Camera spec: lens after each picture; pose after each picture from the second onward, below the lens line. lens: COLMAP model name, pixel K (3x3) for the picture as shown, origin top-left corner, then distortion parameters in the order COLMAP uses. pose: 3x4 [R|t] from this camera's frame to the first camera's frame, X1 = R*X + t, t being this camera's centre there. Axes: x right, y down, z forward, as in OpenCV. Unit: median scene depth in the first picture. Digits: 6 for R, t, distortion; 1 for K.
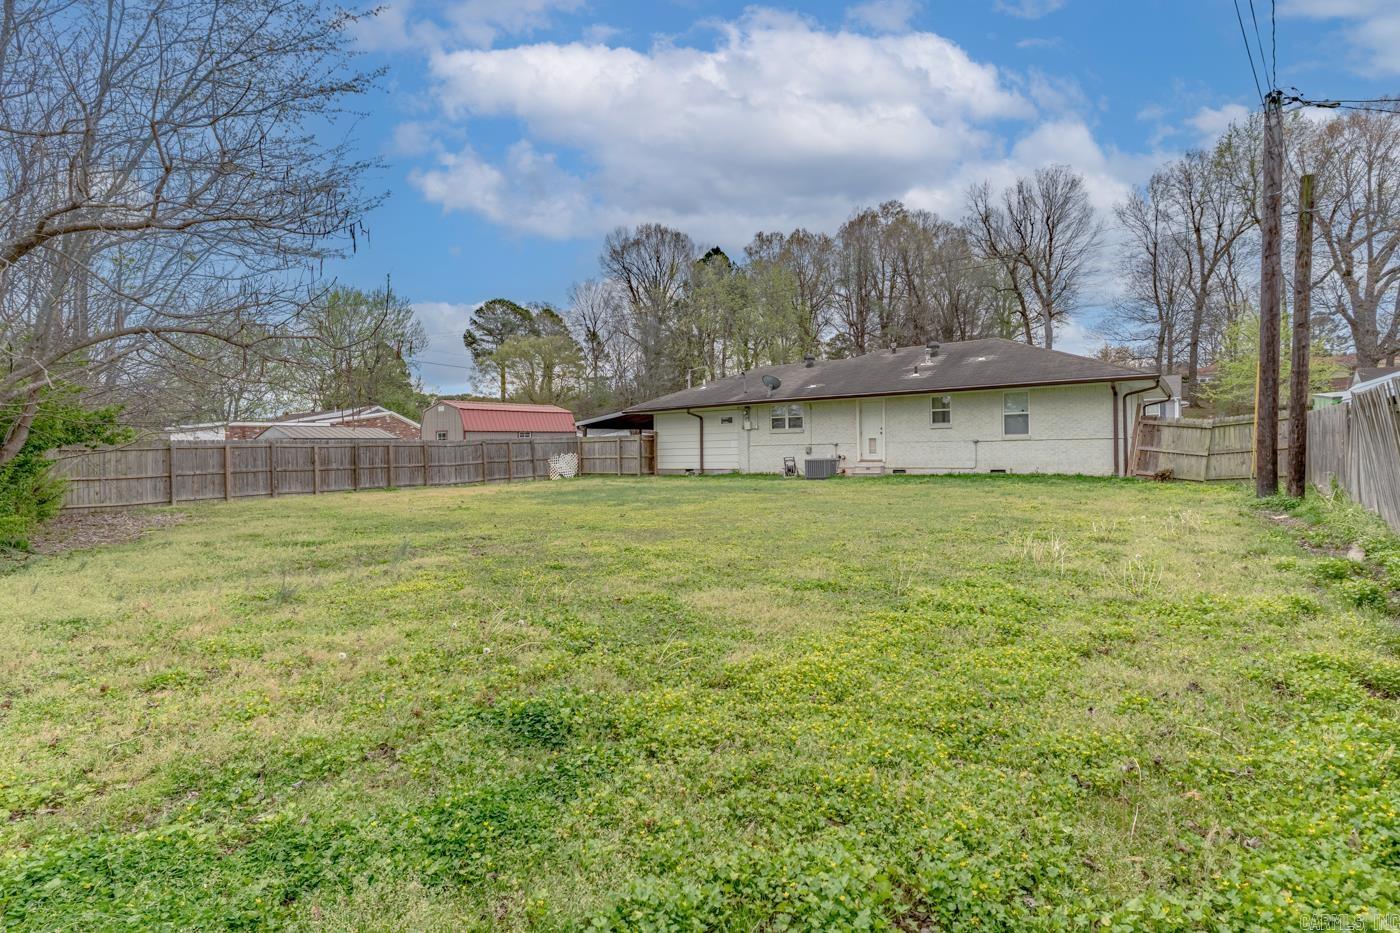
lens RADIAL K [[694.0, 0, 700.0], [0, 694.0, 466.5], [0, 0, 1]] dist [0.001270, -0.000025]
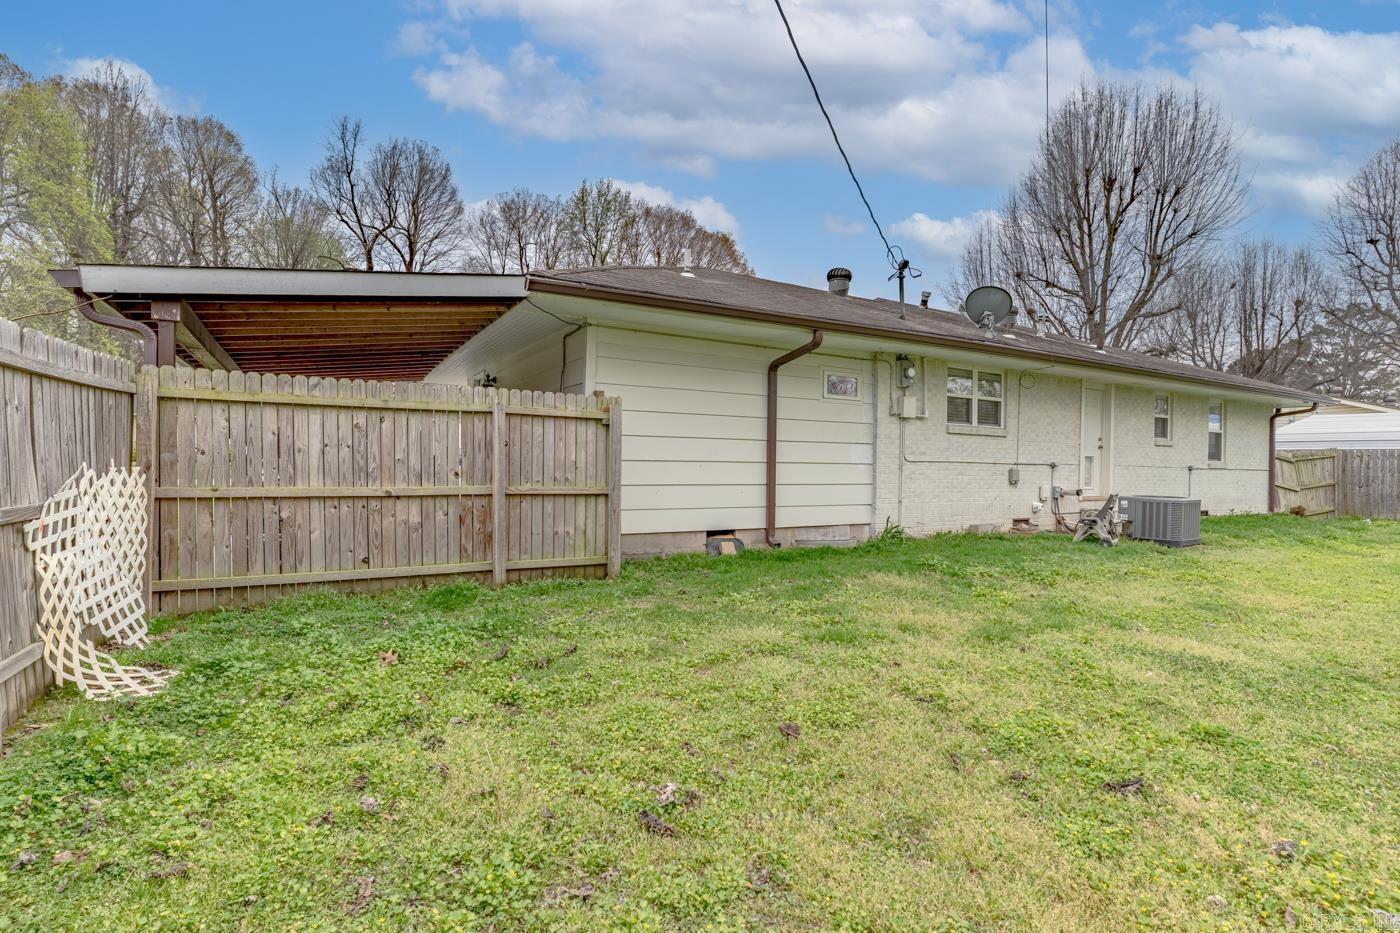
lens RADIAL K [[671.0, 0, 700.0], [0, 671.0, 466.5], [0, 0, 1]] dist [-0.000314, -0.000084]
pose [[0.401246, 0.024675, 0.915638, -0.283577], [0.001666, 0.999616, -0.027668, -0.015827], [-0.915969, 0.012627, 0.401051, 0.884990]]
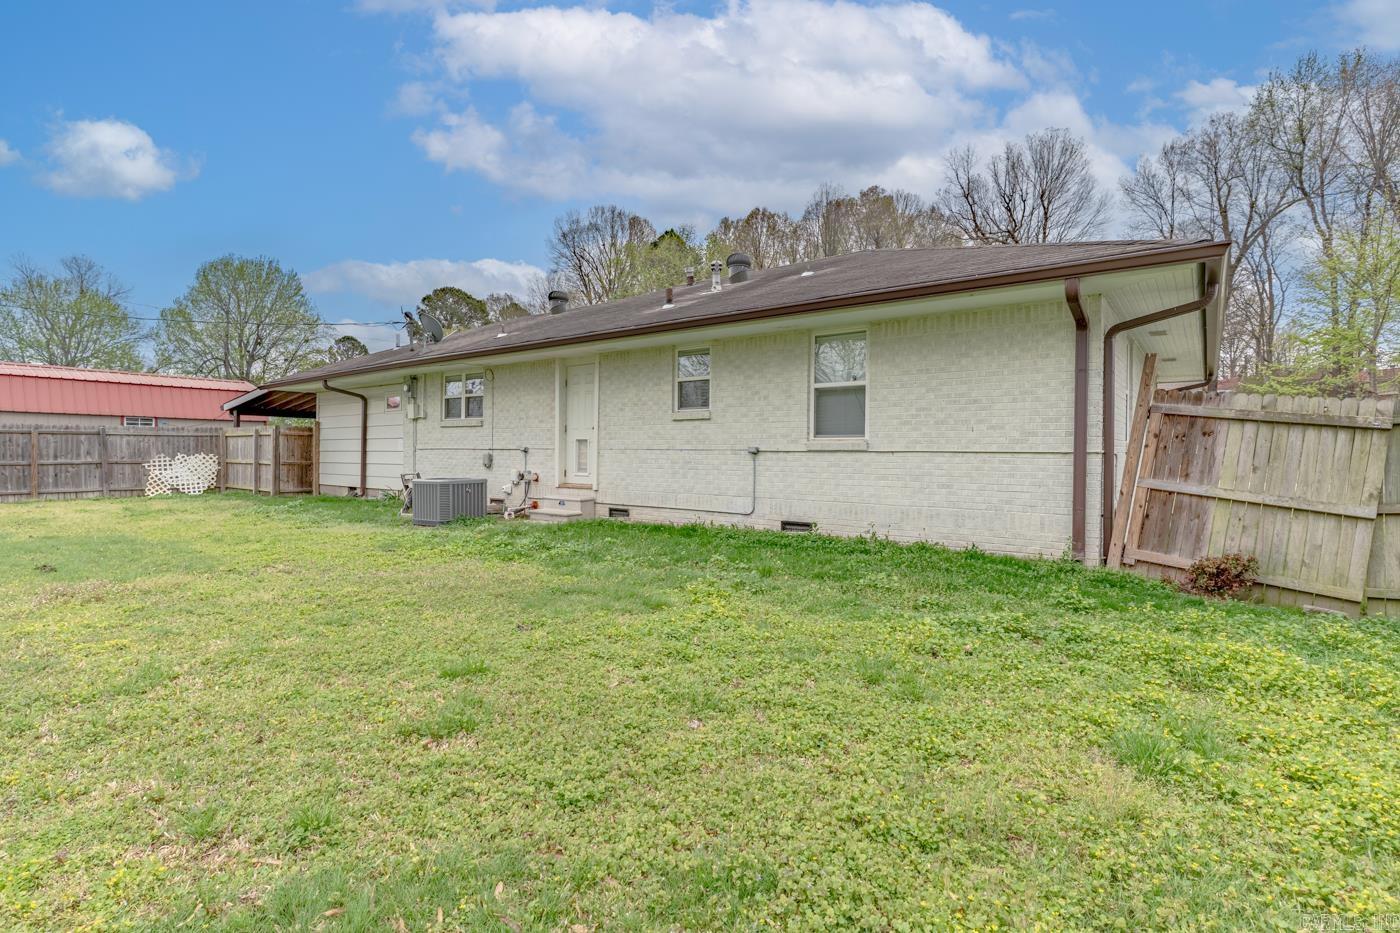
lens RADIAL K [[671.0, 0, 700.0], [0, 671.0, 466.5], [0, 0, 1]] dist [-0.000314, -0.000084]
pose [[0.999264, 0.030839, -0.022805, 0.282508], [-0.031071, 0.999468, -0.009878, -0.016647], [0.022488, 0.010579, 0.999691, 0.447491]]
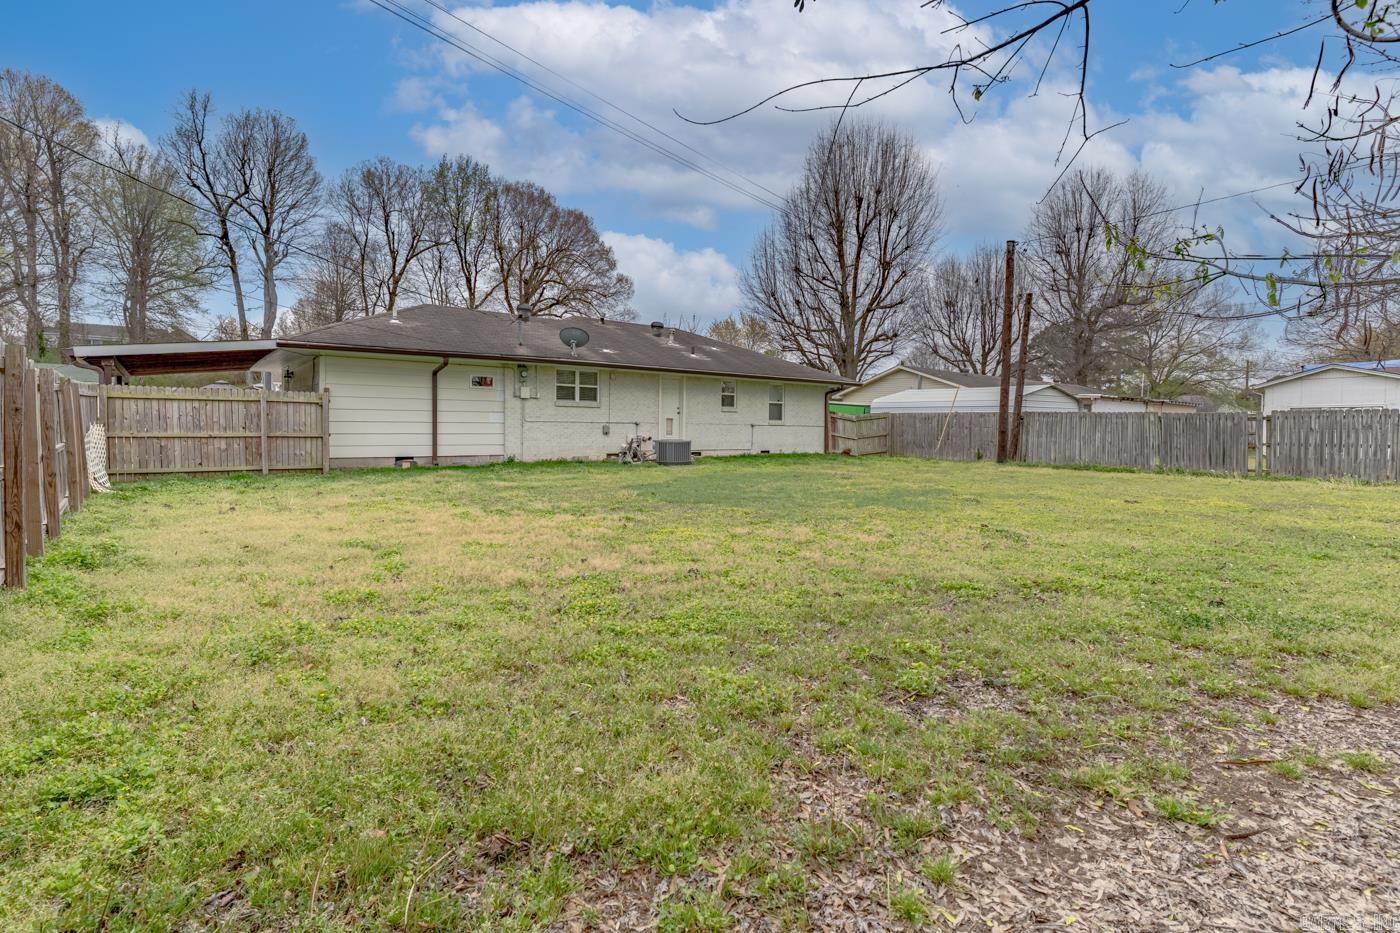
lens RADIAL K [[672.9, 0, 704.3], [0, 672.9, 453.1], [0, 0, 1]] dist [-0.001074, -0.000186]
pose [[0.261628, -0.015277, 0.965048, -0.497379], [0.007851, 0.999875, 0.013700, -0.005336], [-0.965137, 0.003993, 0.261716, 0.599313]]
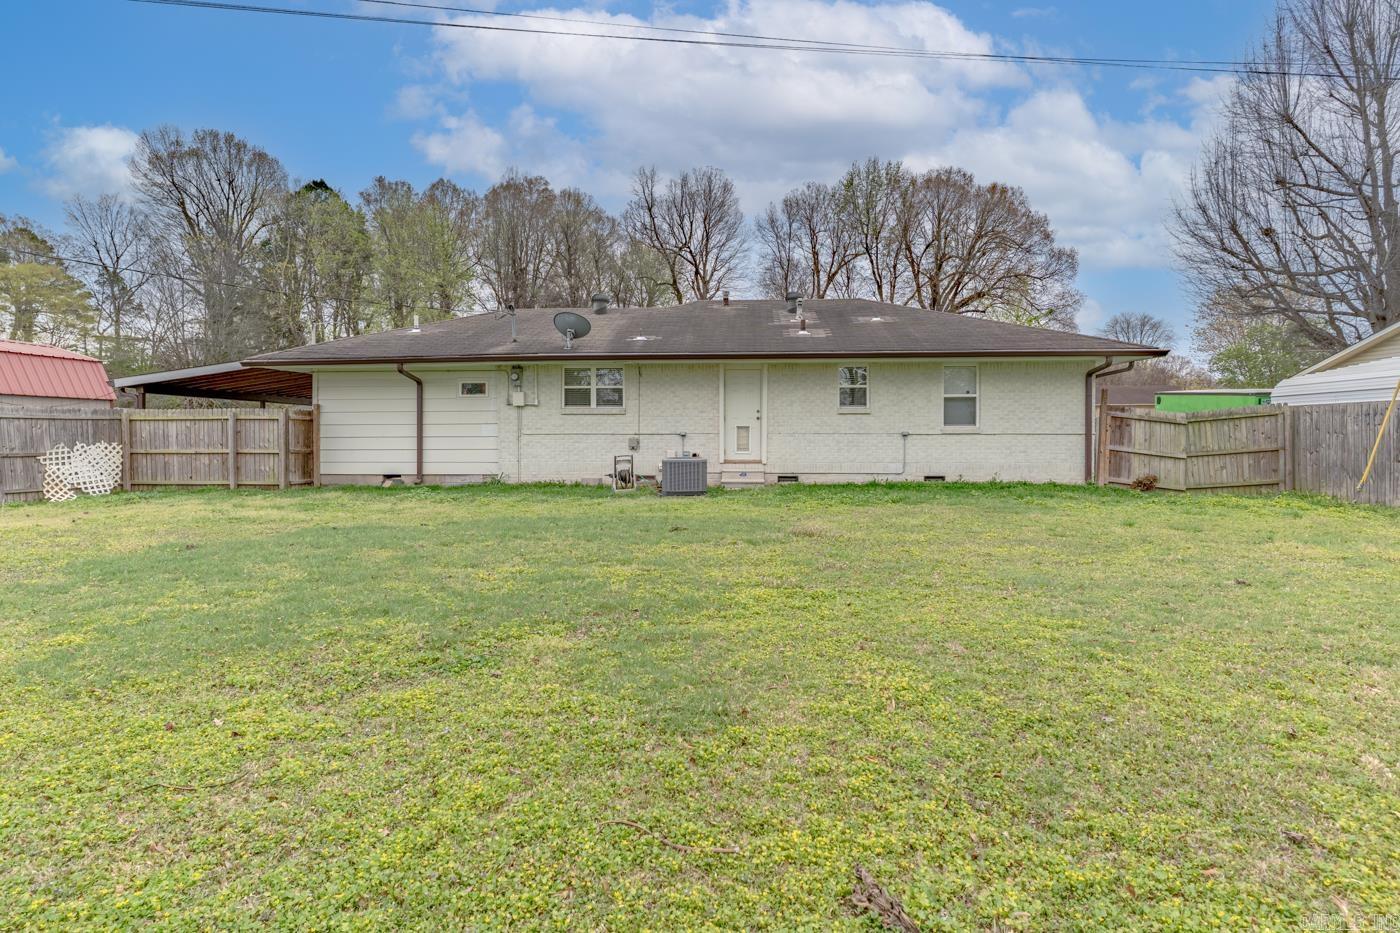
lens RADIAL K [[678.2, 0, 701.2], [0, 678.2, 459.1], [0, 0, 1]] dist [-0.000955, 0.000202]
pose [[0.841252, 0.002562, 0.540637, -0.098670], [-0.001340, 0.999996, -0.002653, -0.007534], [-0.540641, 0.001507, 0.841252, 0.413866]]
